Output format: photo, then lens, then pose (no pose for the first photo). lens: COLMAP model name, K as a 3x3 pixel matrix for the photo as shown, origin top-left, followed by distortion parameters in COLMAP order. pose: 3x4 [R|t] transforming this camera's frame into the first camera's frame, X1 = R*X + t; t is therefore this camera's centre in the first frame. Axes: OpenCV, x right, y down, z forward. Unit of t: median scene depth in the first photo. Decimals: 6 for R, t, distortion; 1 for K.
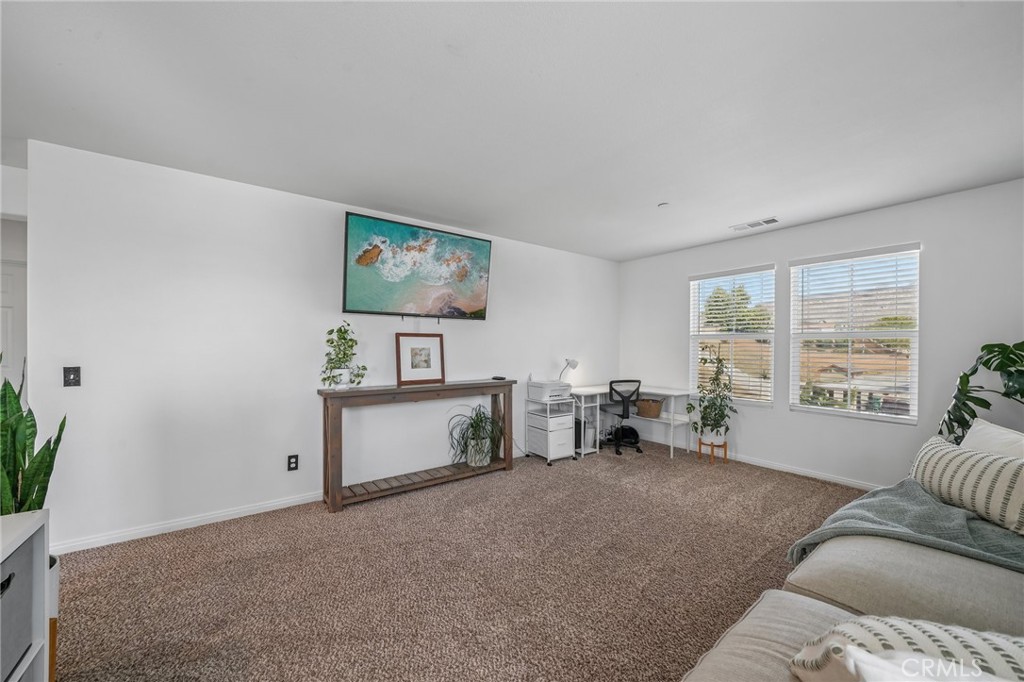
lens RADIAL K [[378.1, 0, 511.4], [0, 378.1, 343.8], [0, 0, 1]] dist [-0.015846, -0.000211]
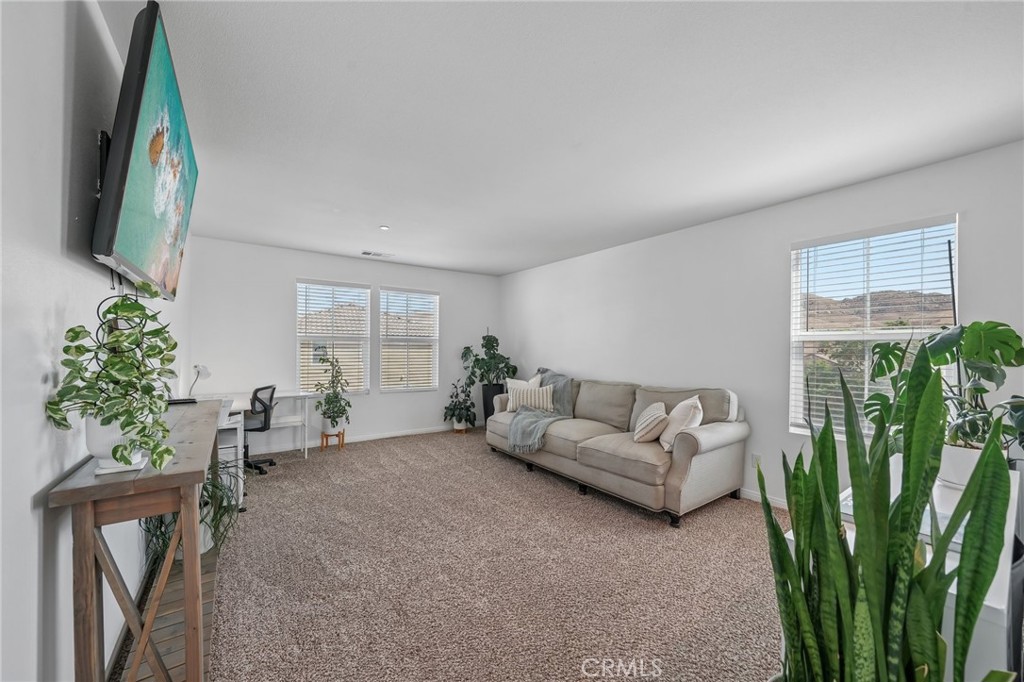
lens RADIAL K [[378.1, 0, 511.2], [0, 378.1, 346.4], [0, 0, 1]] dist [-0.015846, -0.000211]
pose [[-0.016410, 0.009526, 0.999820, -0.625012], [-0.011118, 0.999891, -0.009709, 0.009140], [-0.999804, -0.011275, -0.016302, 0.507178]]
